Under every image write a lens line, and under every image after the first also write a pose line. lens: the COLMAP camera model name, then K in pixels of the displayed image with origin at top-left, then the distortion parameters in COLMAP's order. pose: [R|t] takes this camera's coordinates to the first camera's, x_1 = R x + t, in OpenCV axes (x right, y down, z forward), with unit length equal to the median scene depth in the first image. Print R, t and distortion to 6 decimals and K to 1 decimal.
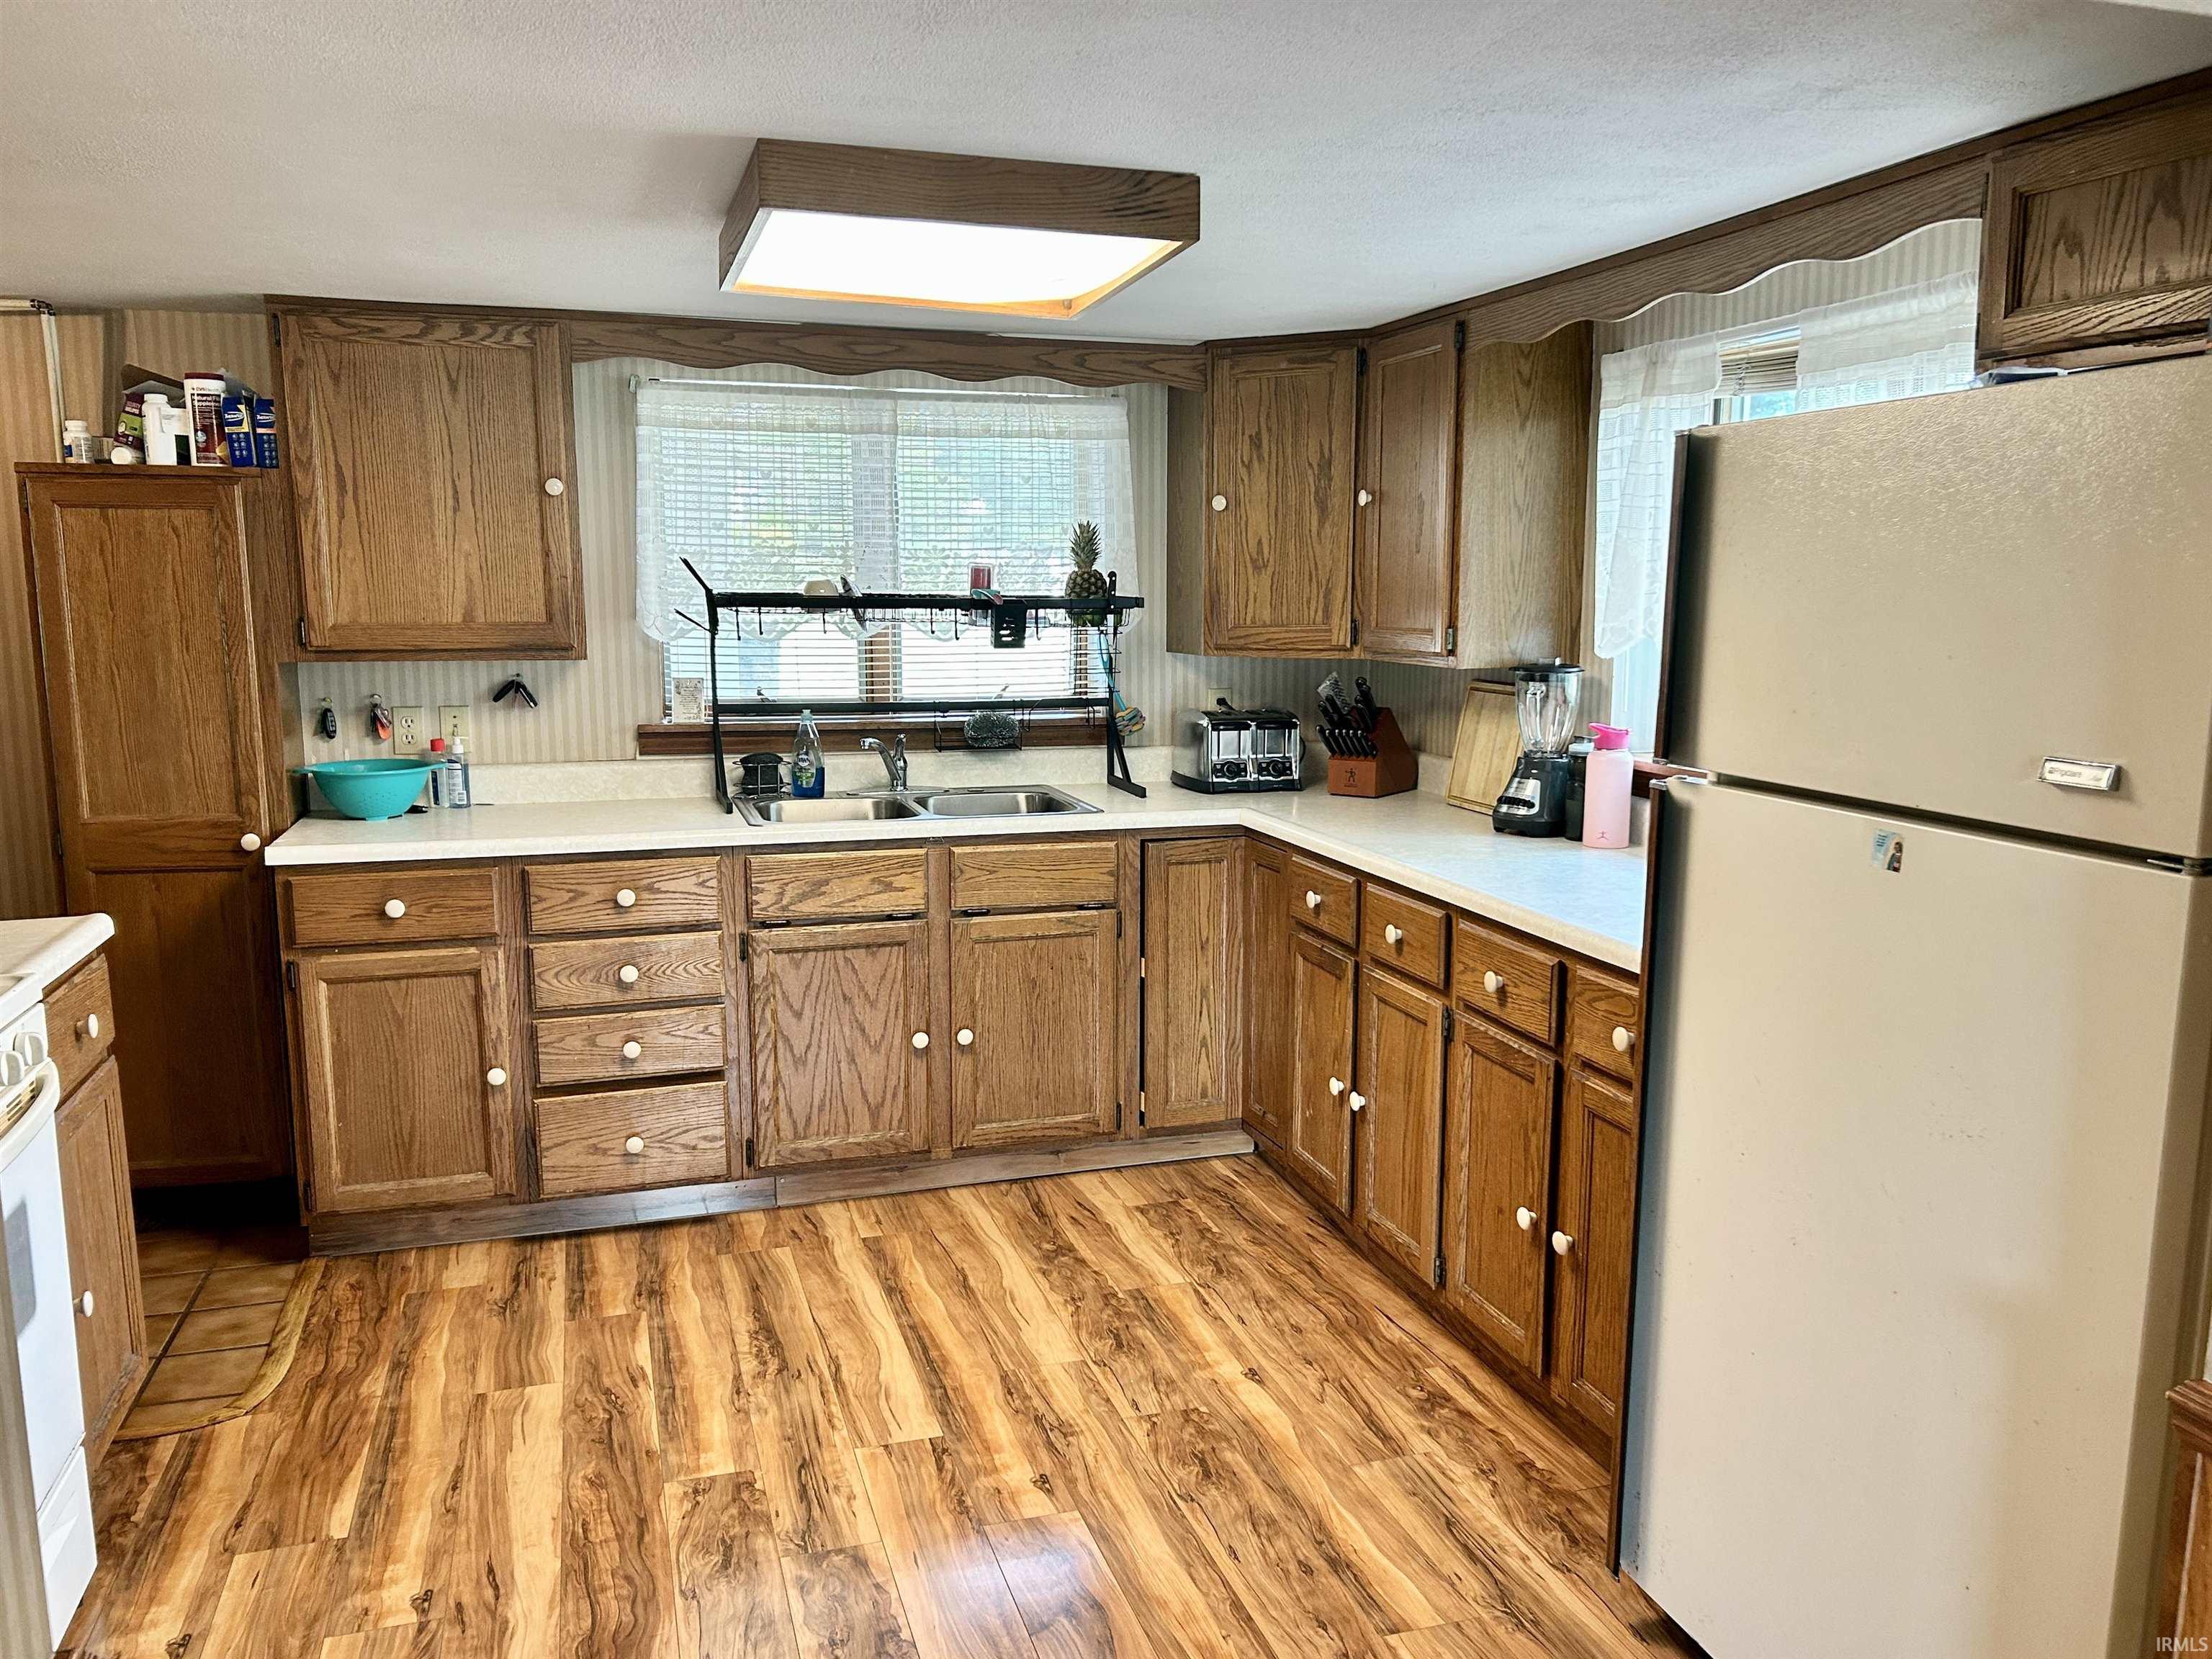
lens RADIAL K [[1683.7, 0, 1100.5], [0, 1683.7, 843.5], [0, 0, 1]] dist [0.071835, -0.099355]
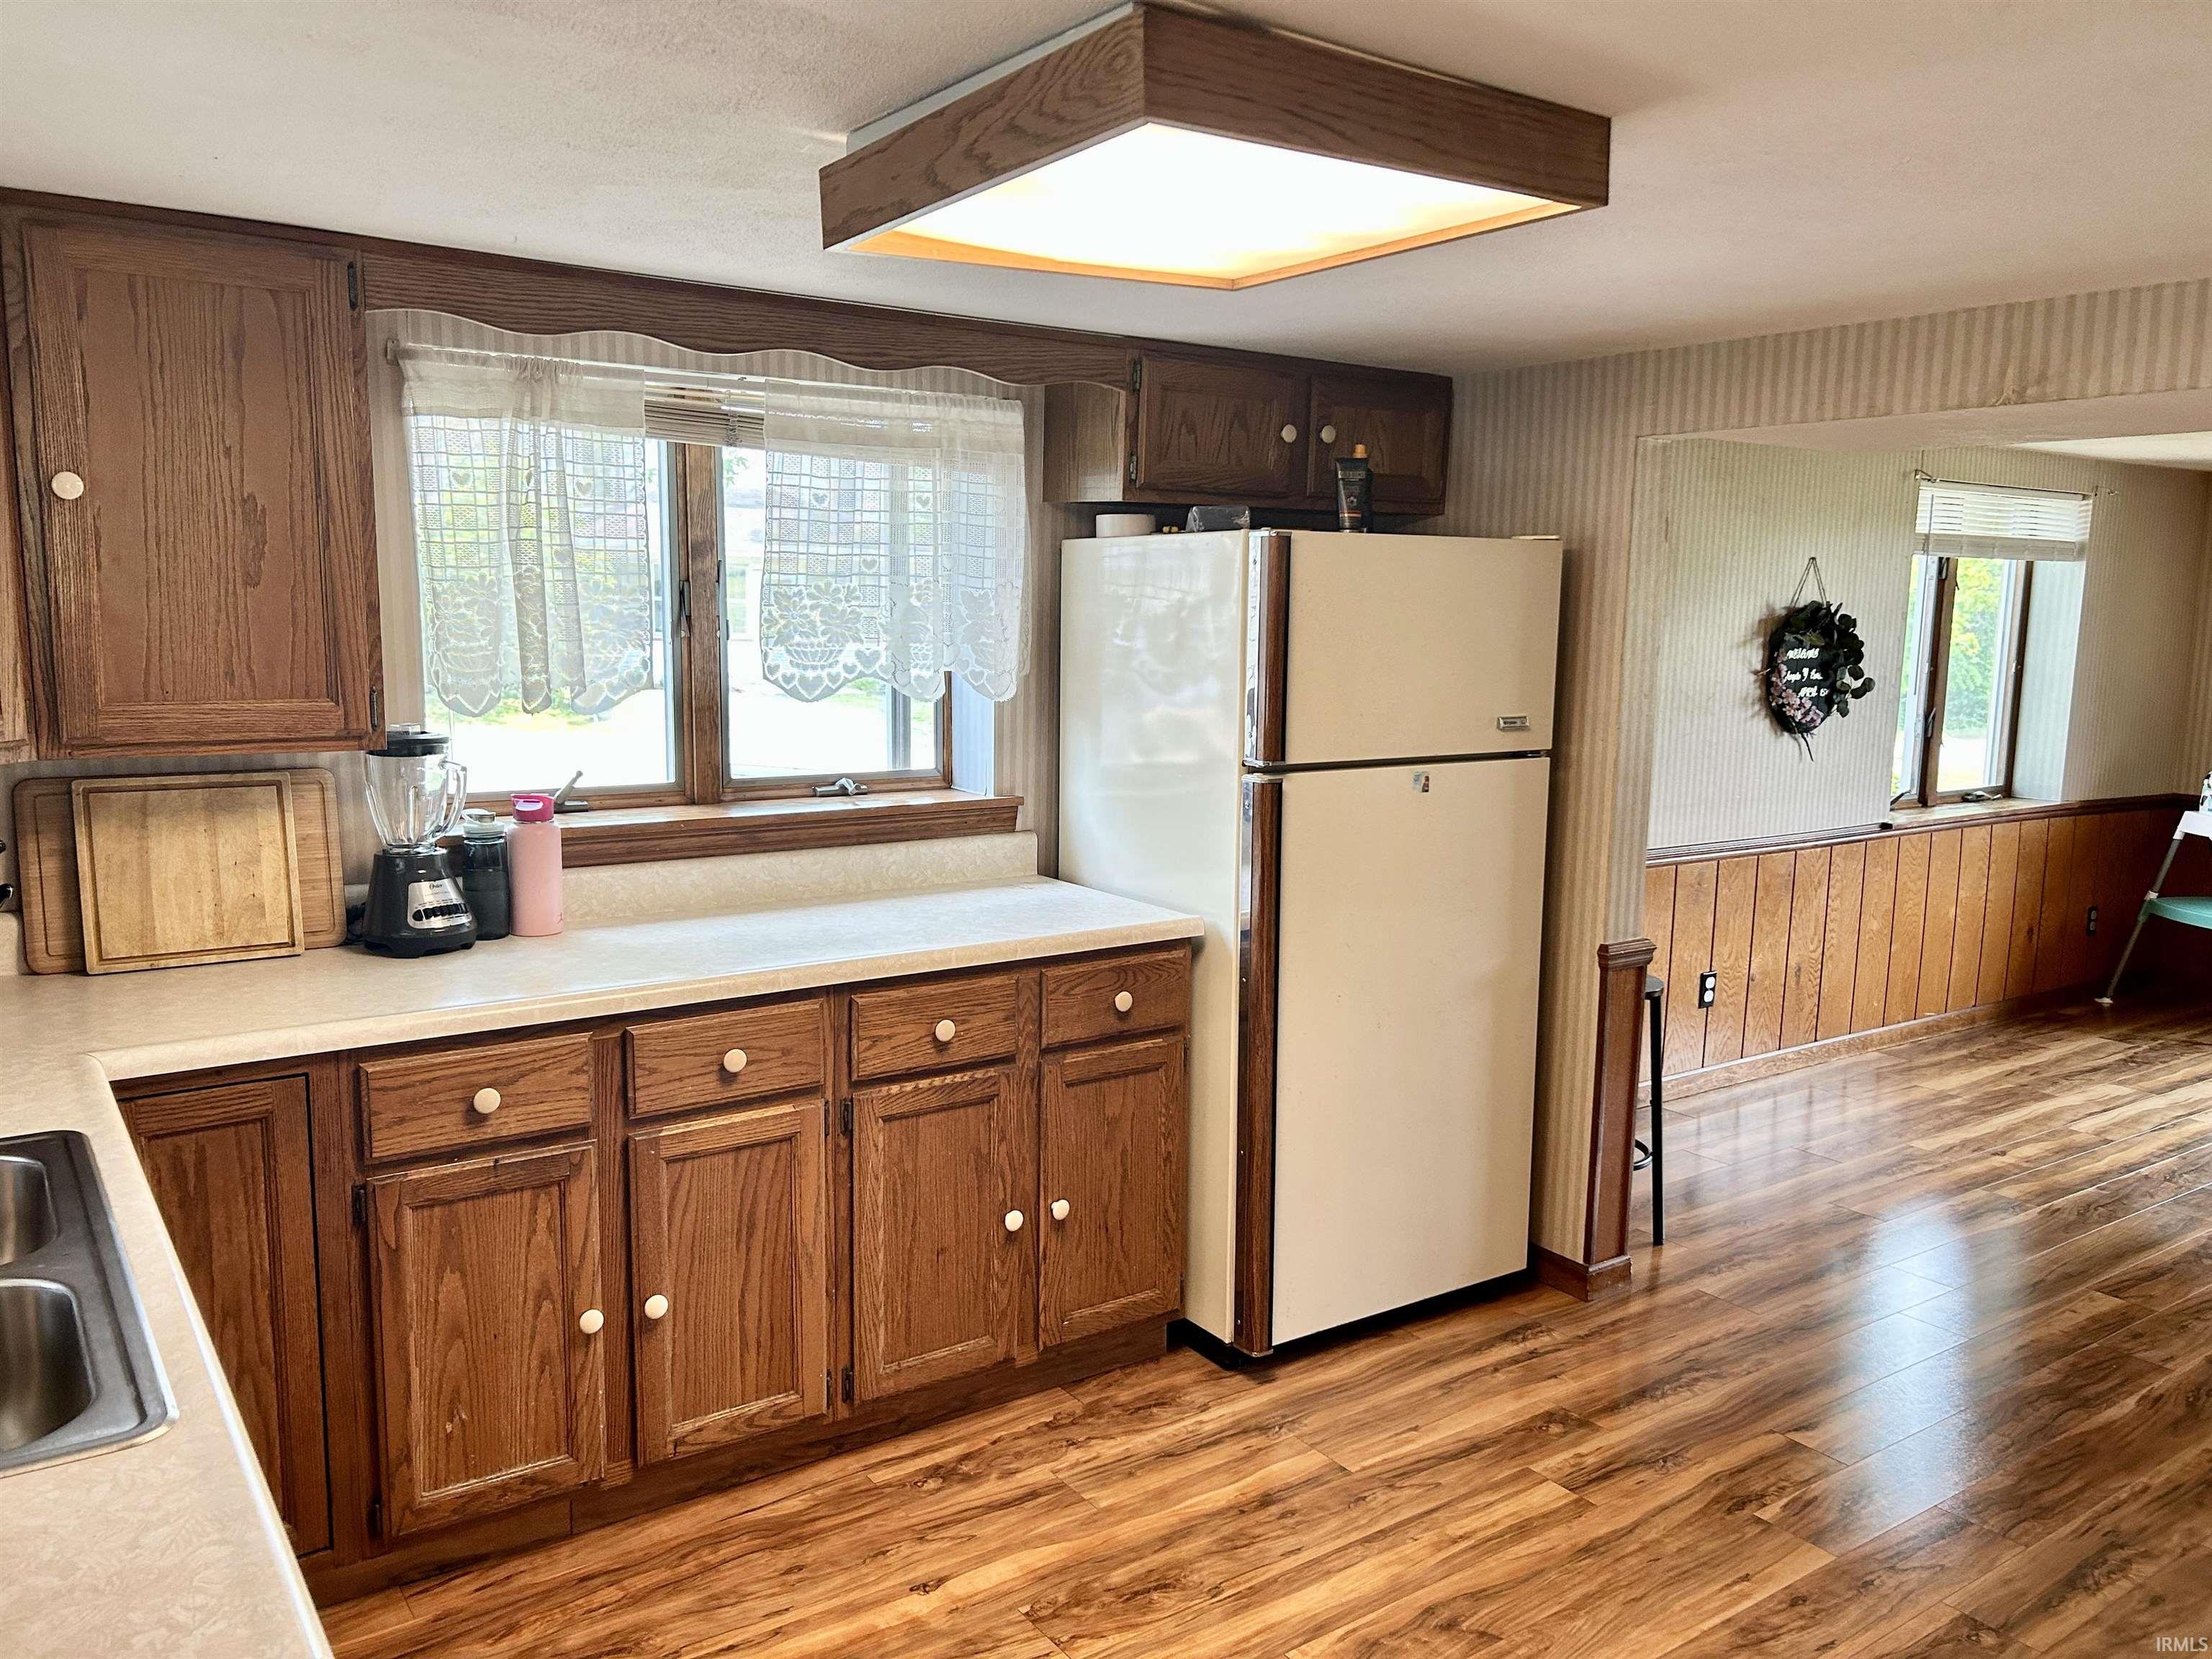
lens RADIAL K [[1655.8, 0, 1107.1], [0, 1655.8, 858.9], [0, 0, 1]] dist [0.076371, -0.094757]
pose [[-0.313879, -0.146191, 0.938141, -0.562161], [0.135082, 0.971148, 0.196530, -0.156991], [-0.939805, 0.188413, -0.285075, 0.926118]]
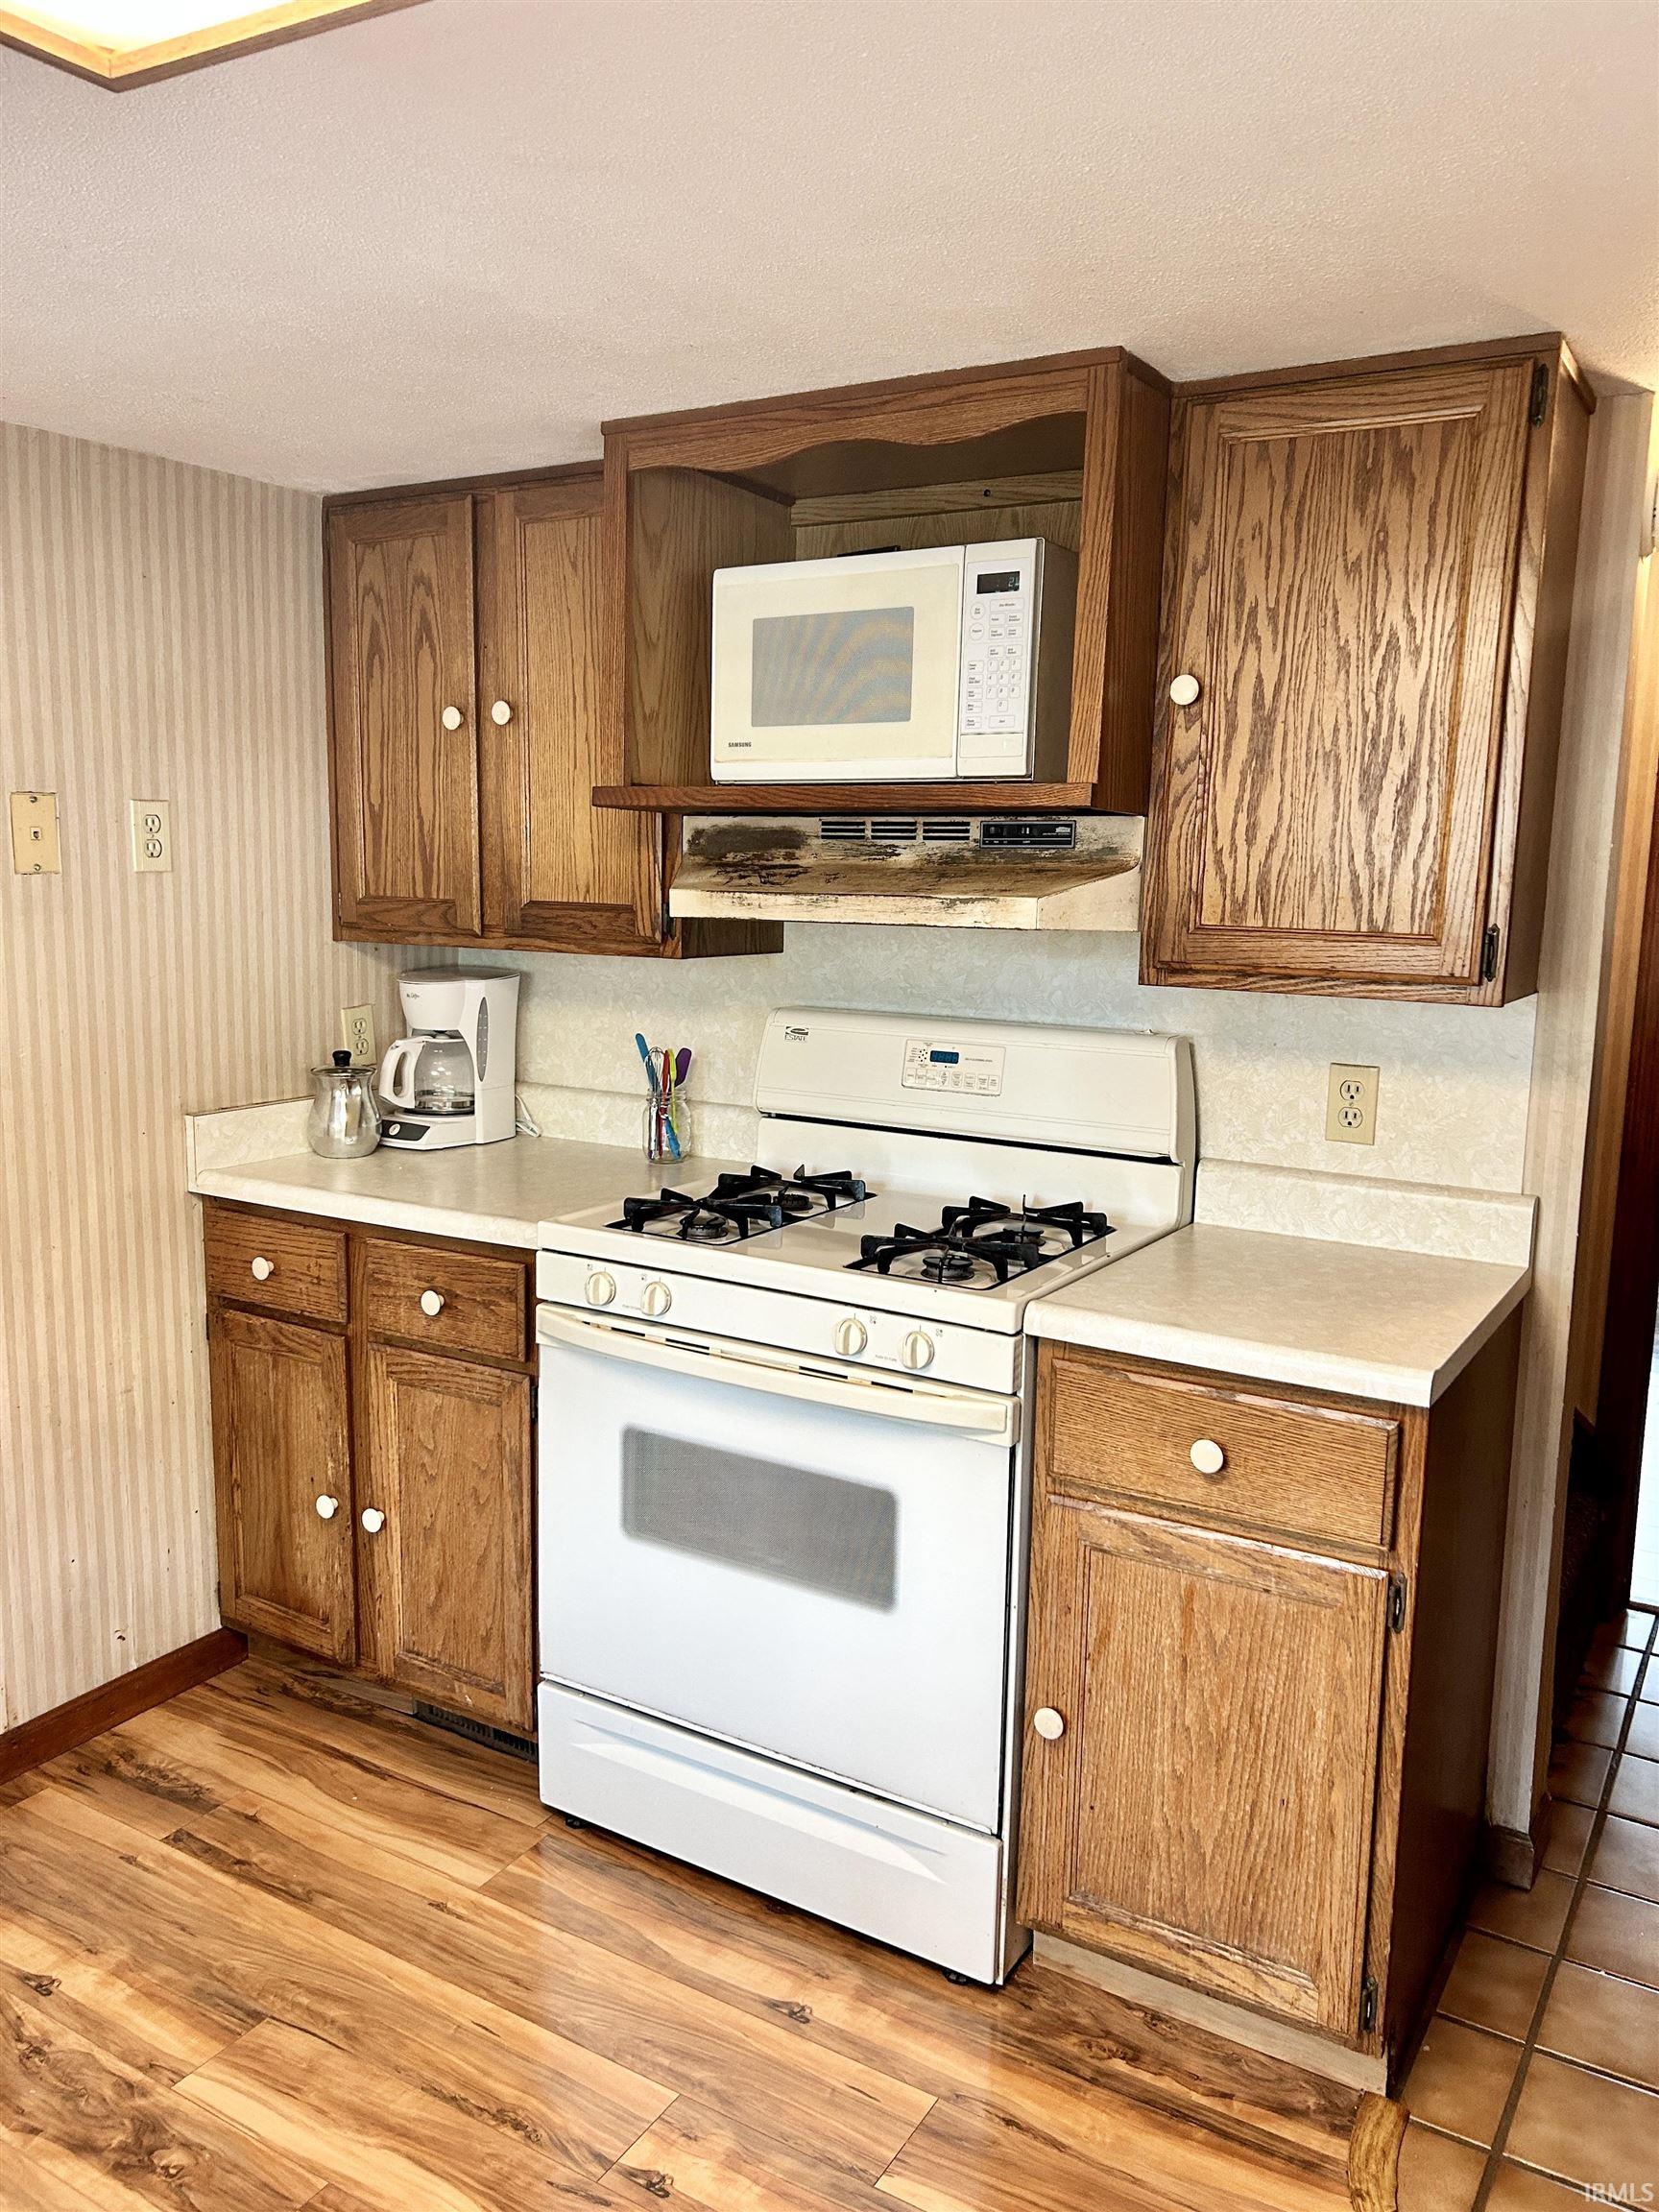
lens RADIAL K [[1655.8, 0, 829.5], [0, 1655.8, 1106.0], [0, 0, 1]] dist [0.076371, -0.094757]
pose [[-0.744040, 0.087100, -0.662434, -0.000168], [-0.121475, 0.957307, 0.262311, -0.149599], [0.657000, 0.275639, -0.701694, 0.968593]]
